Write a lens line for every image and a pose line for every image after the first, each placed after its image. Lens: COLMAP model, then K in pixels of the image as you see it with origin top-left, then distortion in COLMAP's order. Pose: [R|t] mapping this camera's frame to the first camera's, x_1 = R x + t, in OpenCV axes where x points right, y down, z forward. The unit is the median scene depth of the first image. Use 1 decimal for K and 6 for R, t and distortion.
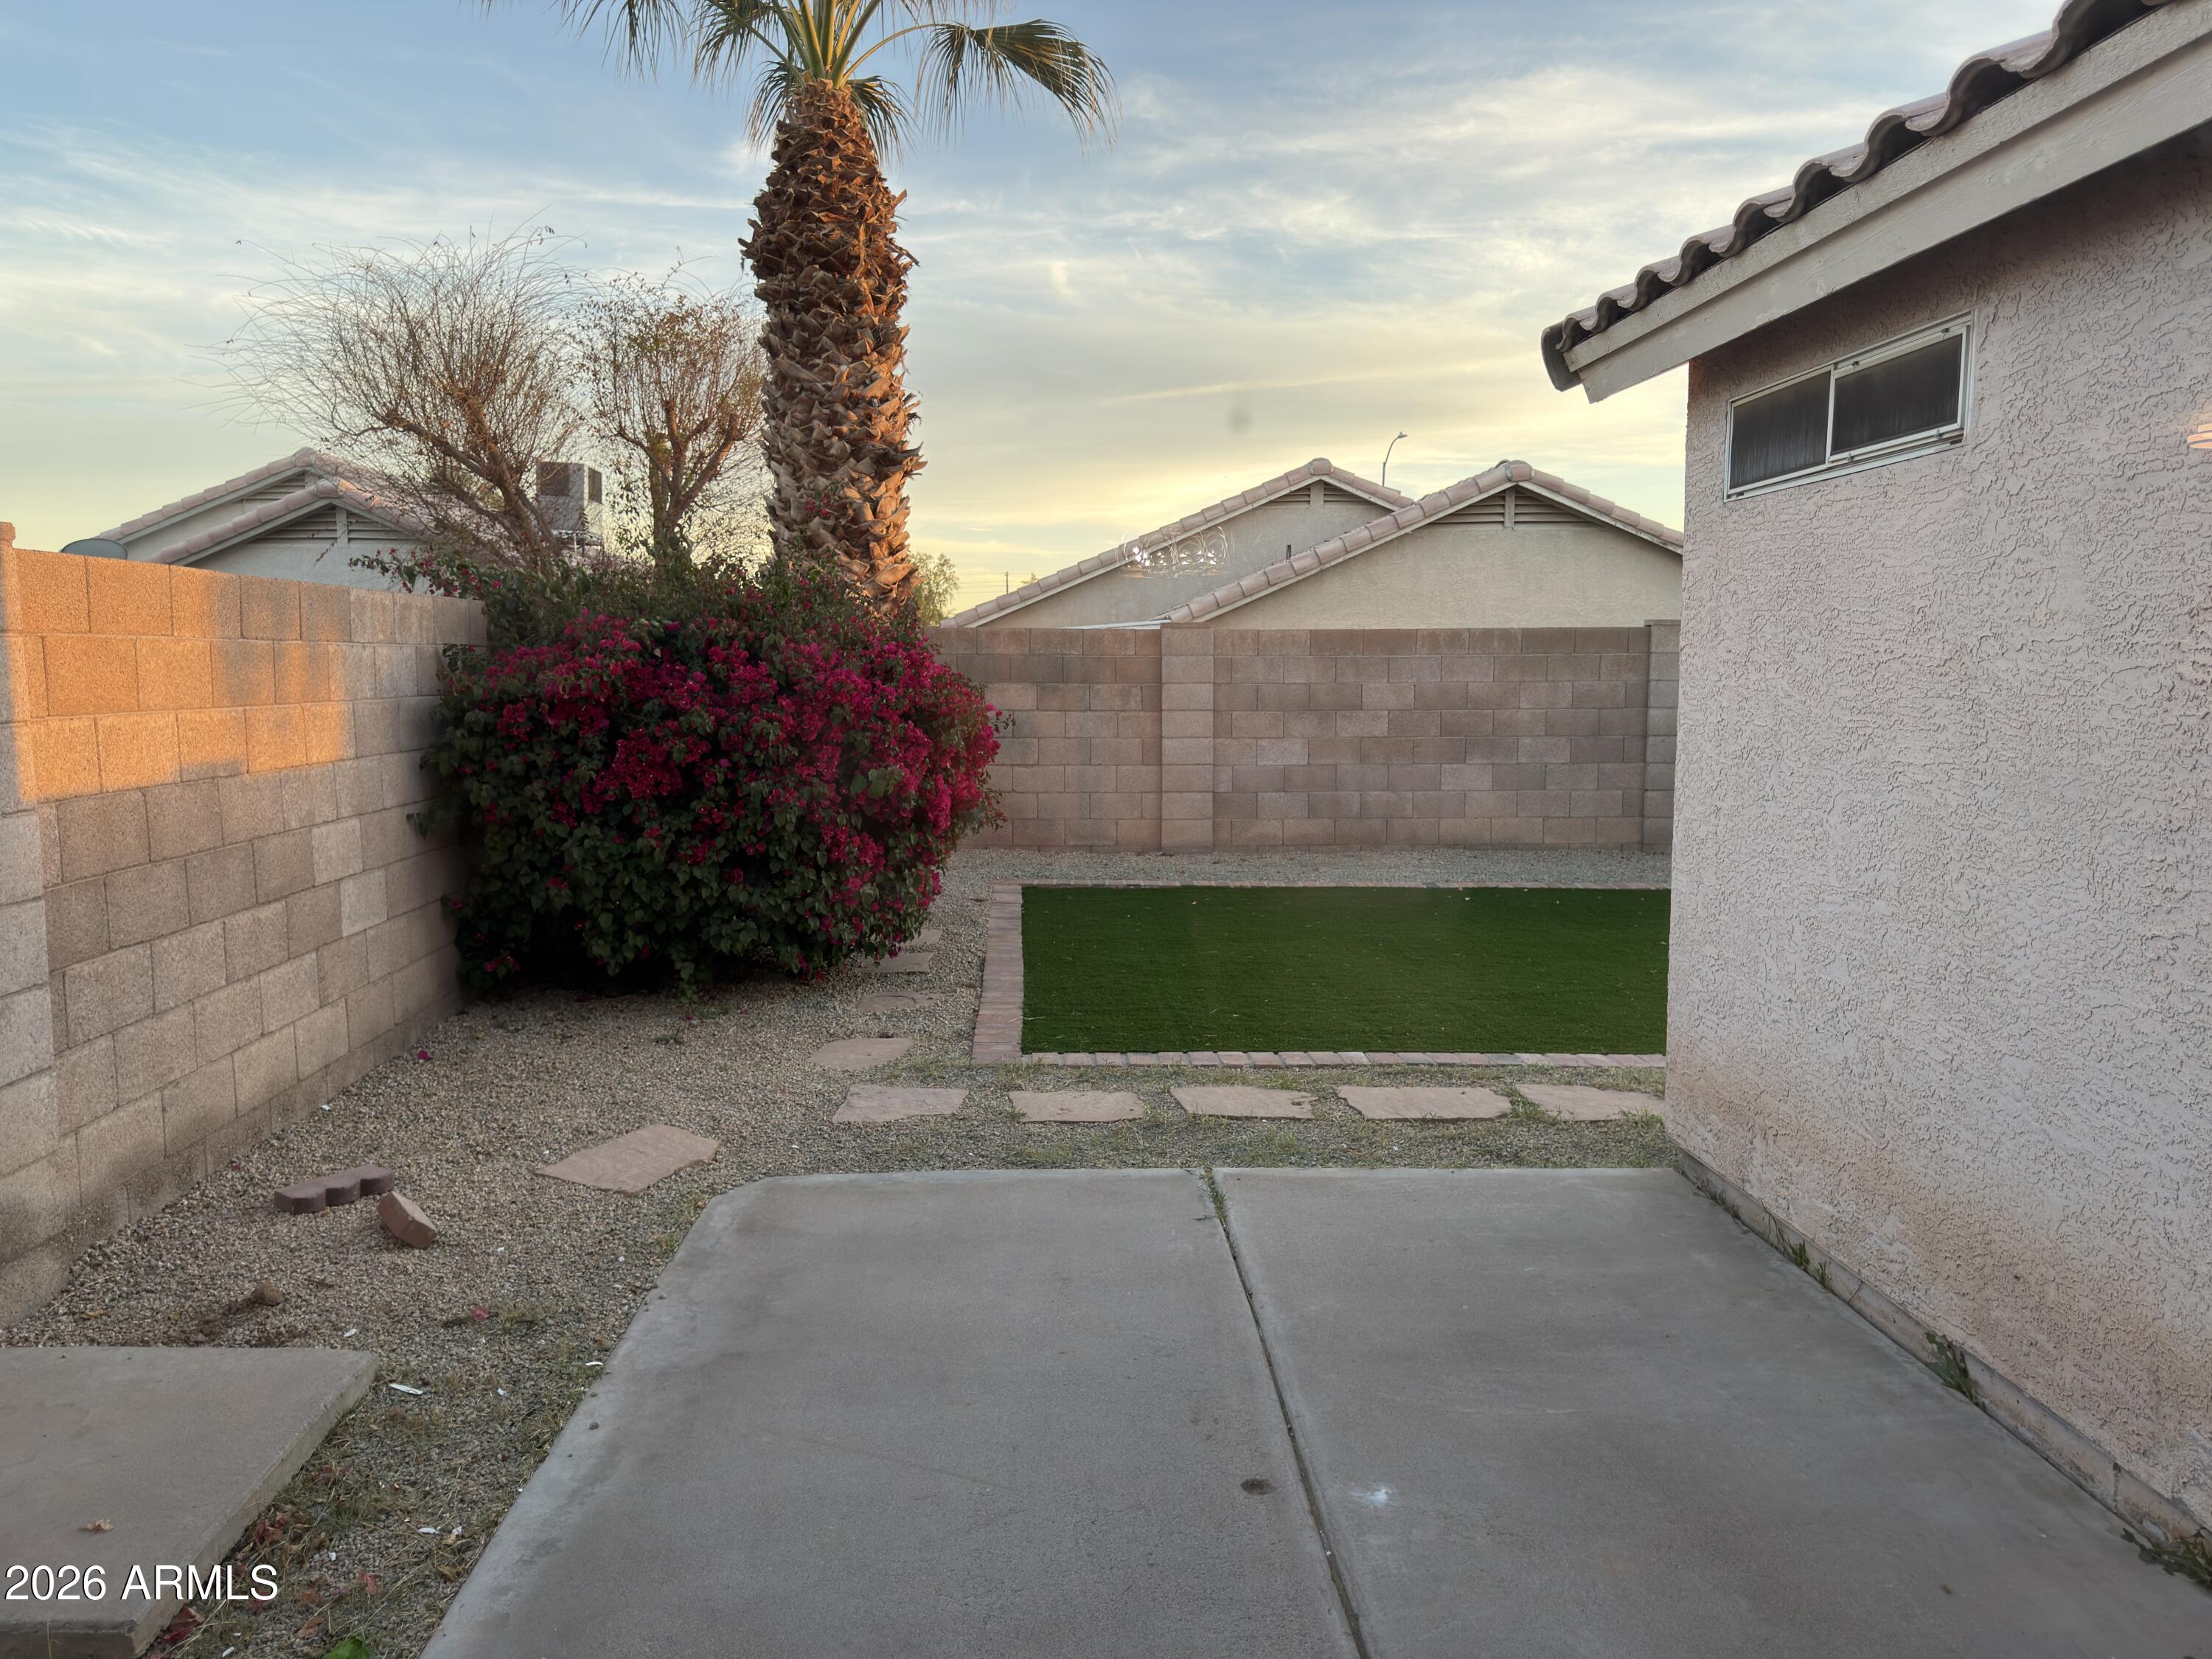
lens RADIAL K [[1545.0, 0, 1112.7], [0, 1545.0, 814.9], [0, 0, 1]] dist [0.021613, -0.030583]
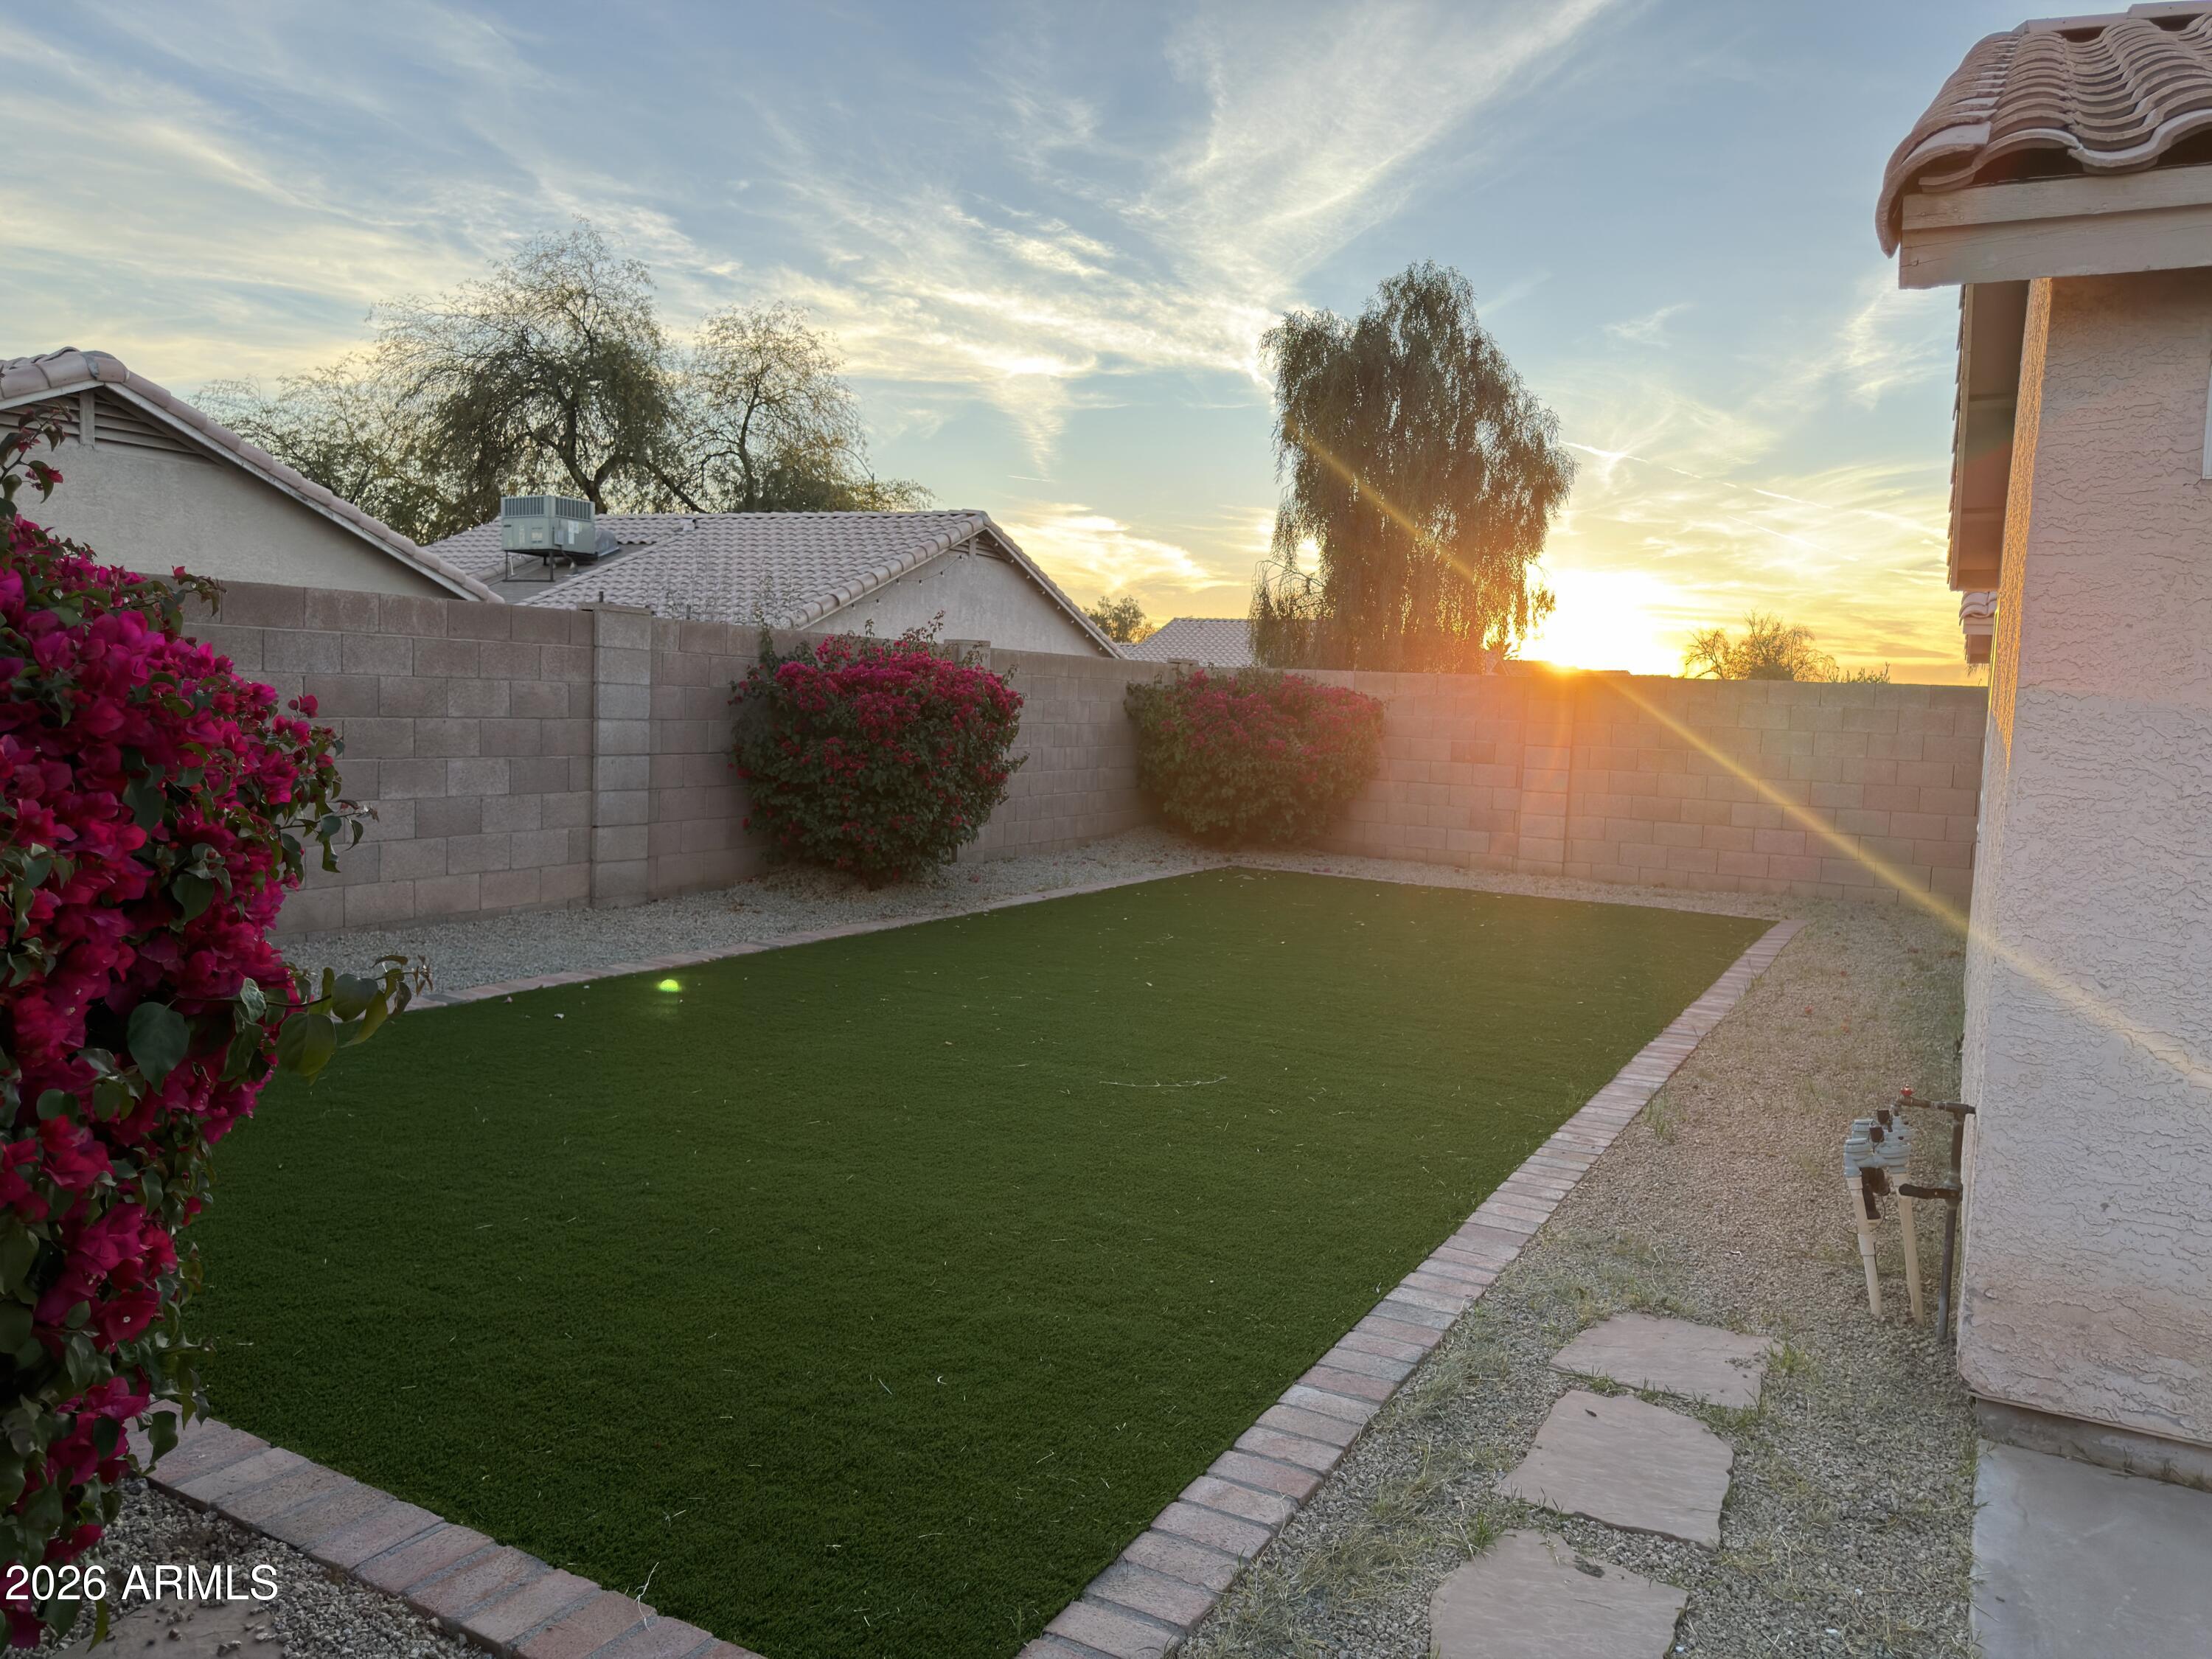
lens RADIAL K [[1545.0, 0, 1112.7], [0, 1545.0, 814.9], [0, 0, 1]] dist [0.021613, -0.030583]
pose [[0.524369, -0.038547, 0.850618, -0.168921], [0.034443, 0.999117, 0.024045, -0.032028], [-0.850794, 0.016689, 0.525234, 0.392441]]
